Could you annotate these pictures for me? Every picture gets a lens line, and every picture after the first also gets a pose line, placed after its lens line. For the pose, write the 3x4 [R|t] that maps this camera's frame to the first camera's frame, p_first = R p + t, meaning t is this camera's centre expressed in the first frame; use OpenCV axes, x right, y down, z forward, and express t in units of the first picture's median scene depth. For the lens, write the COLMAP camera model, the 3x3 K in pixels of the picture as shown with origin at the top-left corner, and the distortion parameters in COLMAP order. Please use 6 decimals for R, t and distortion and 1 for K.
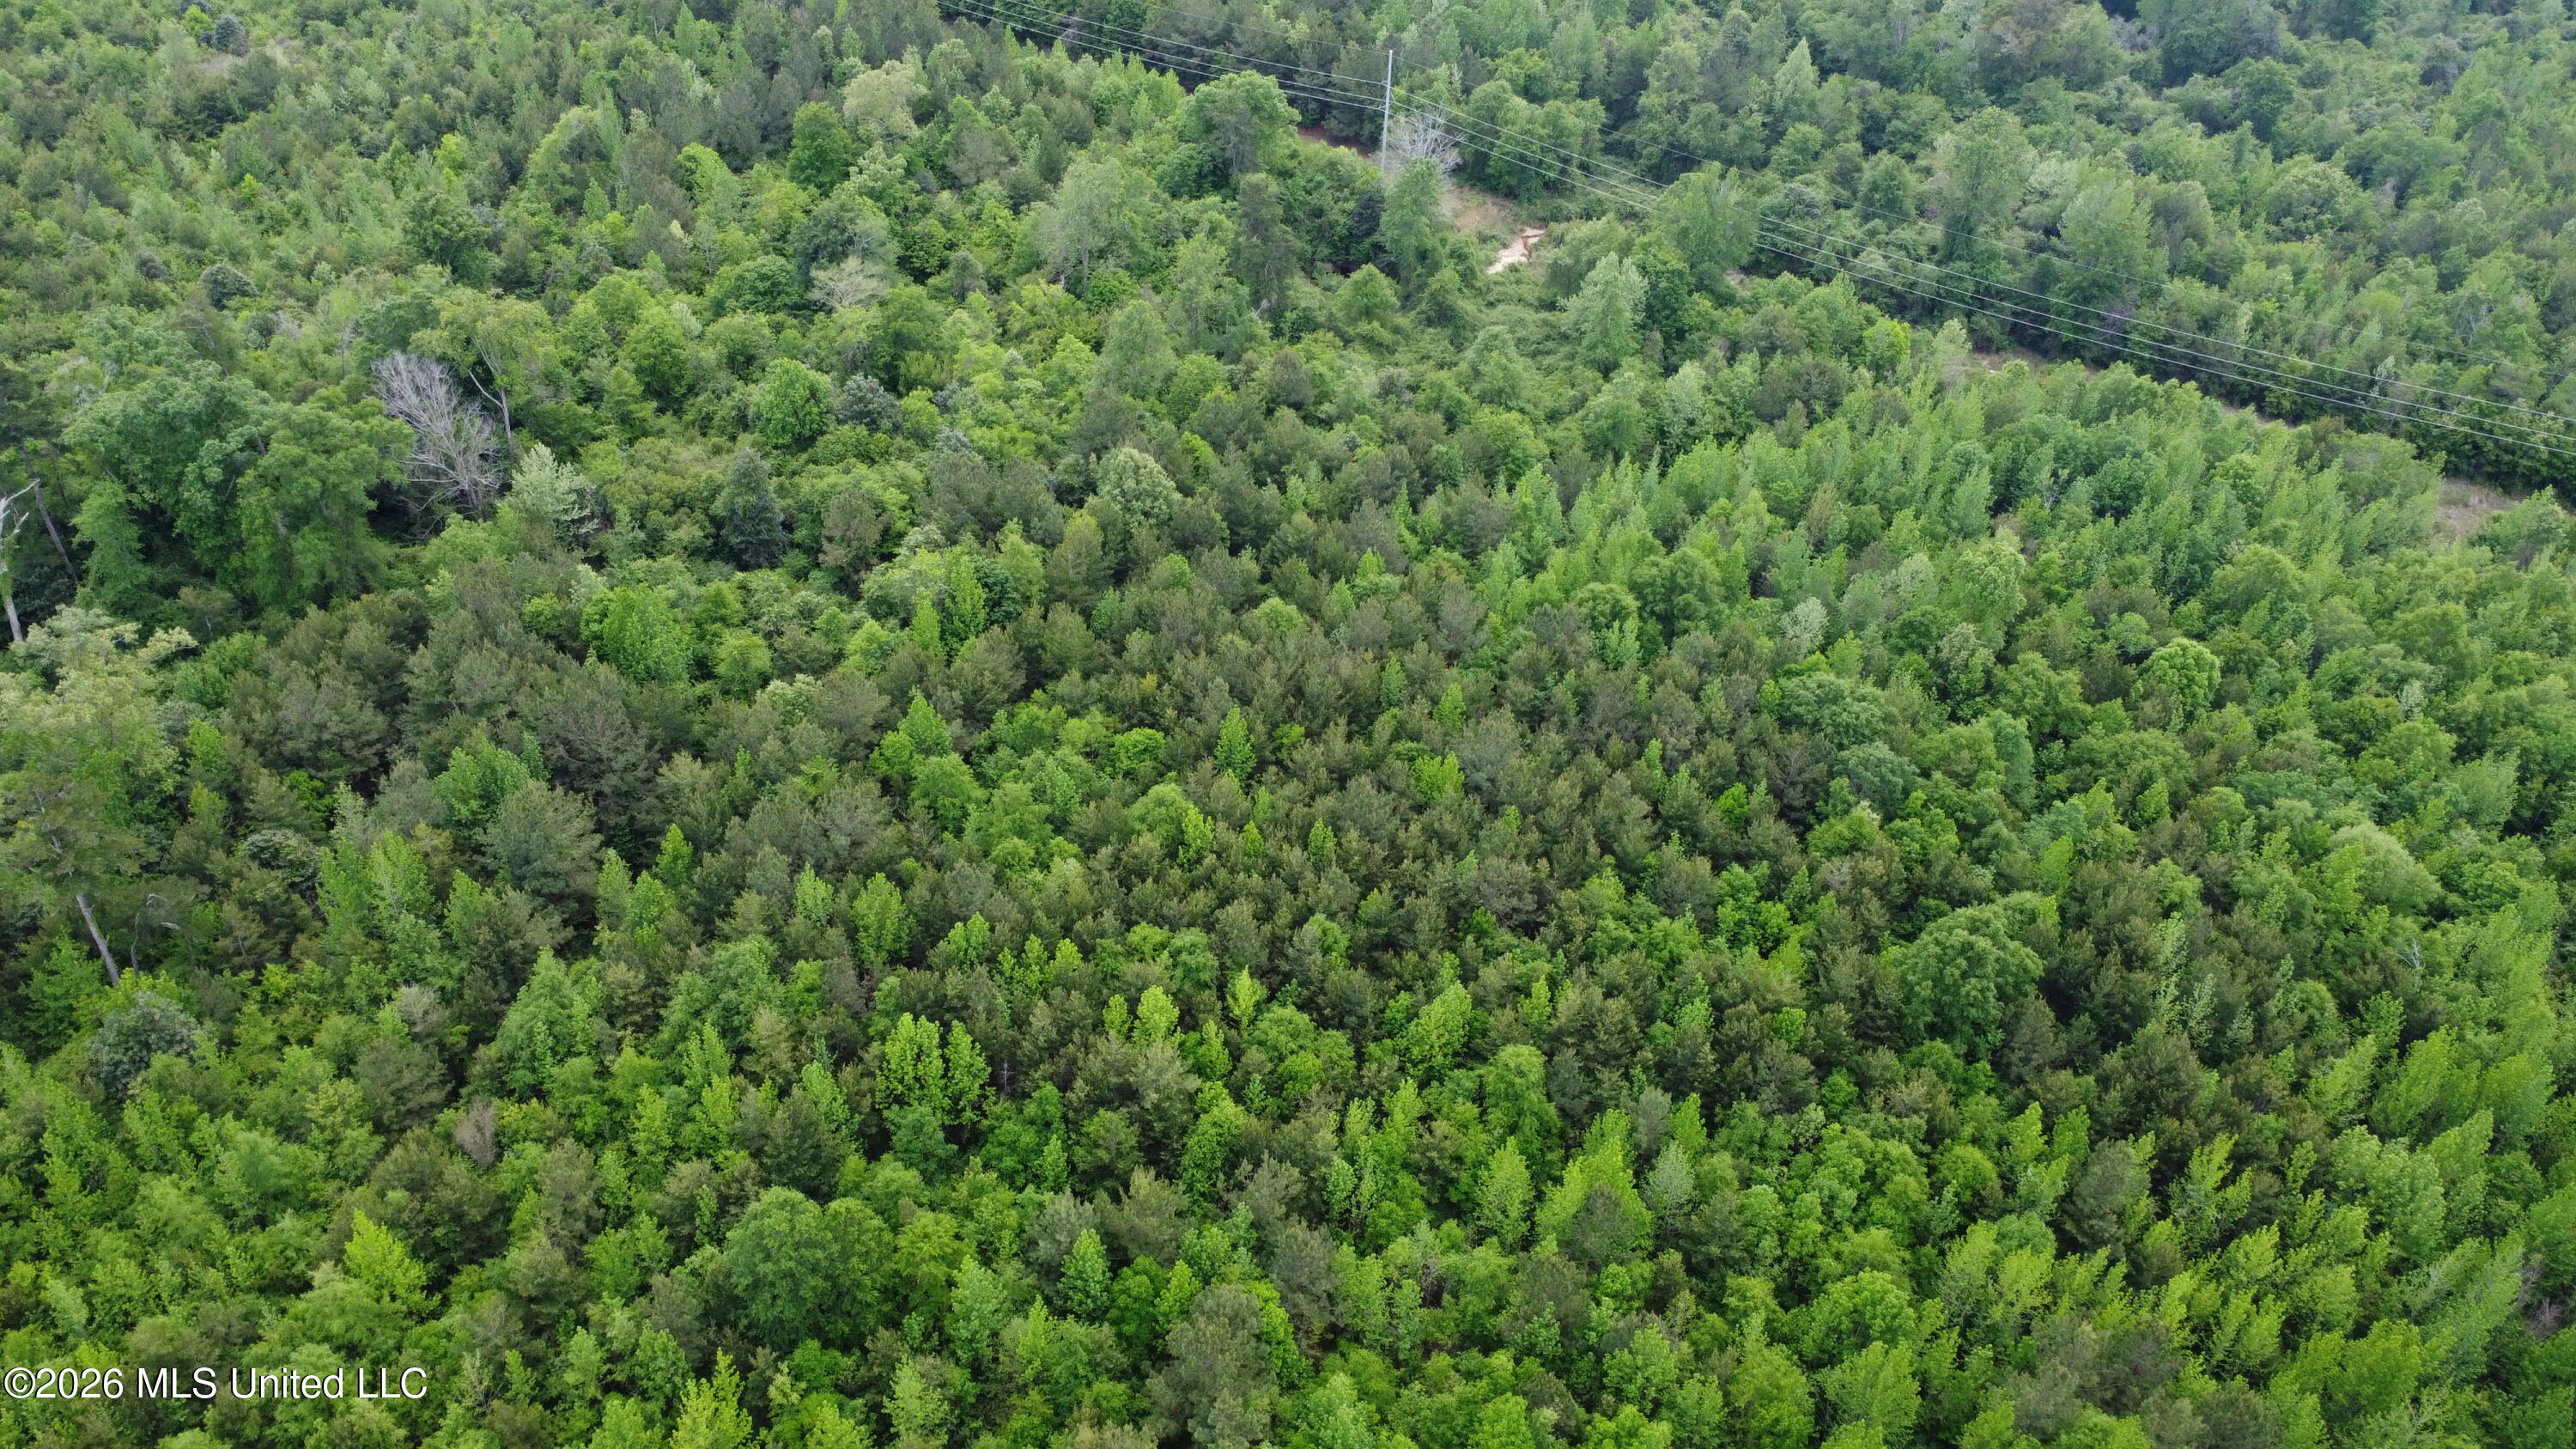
lens RADIAL K [[1915.5, 0, 1286.4], [0, 1915.5, 734.6], [0, 0, 1]] dist [0.001418, -0.005643]
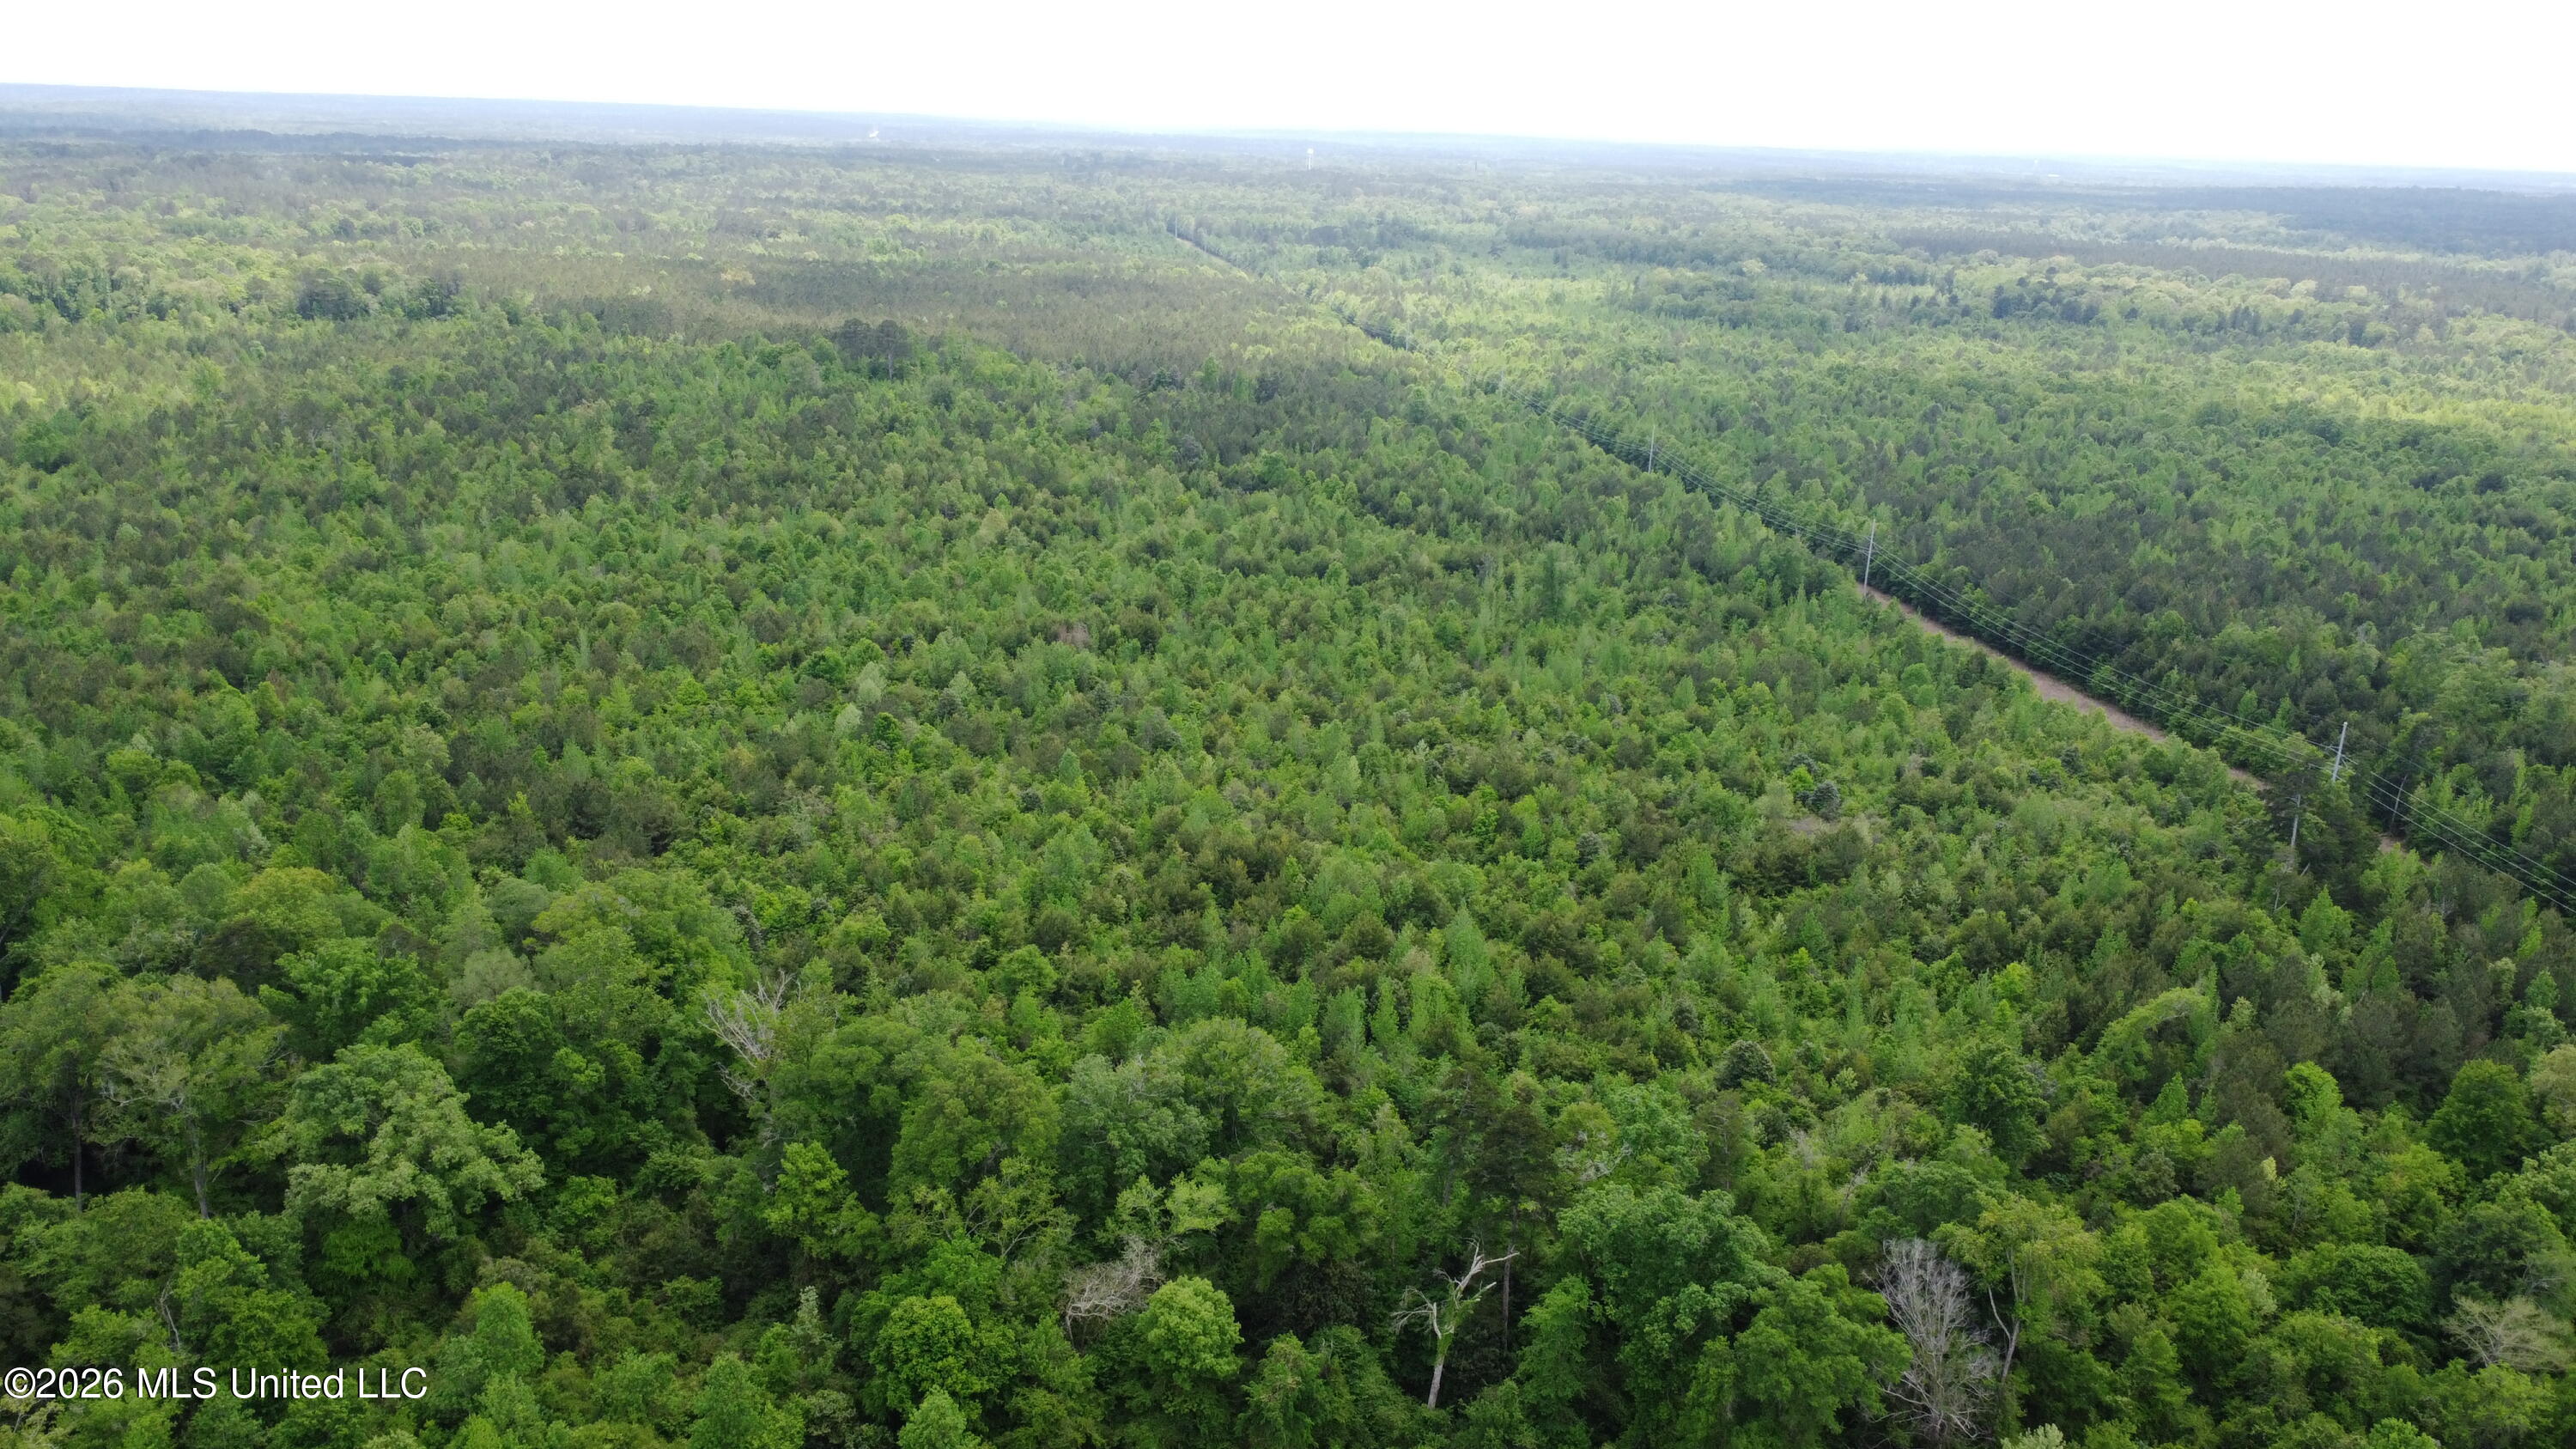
lens RADIAL K [[1915.5, 0, 1285.1], [0, 1915.5, 721.4], [0, 0, 1]] dist [0.001418, -0.005643]
pose [[0.727241, 0.191295, -0.659187, -0.119662], [-0.422268, 0.881820, -0.209960, -0.082016], [0.541120, 0.431044, 0.722073, 0.109738]]
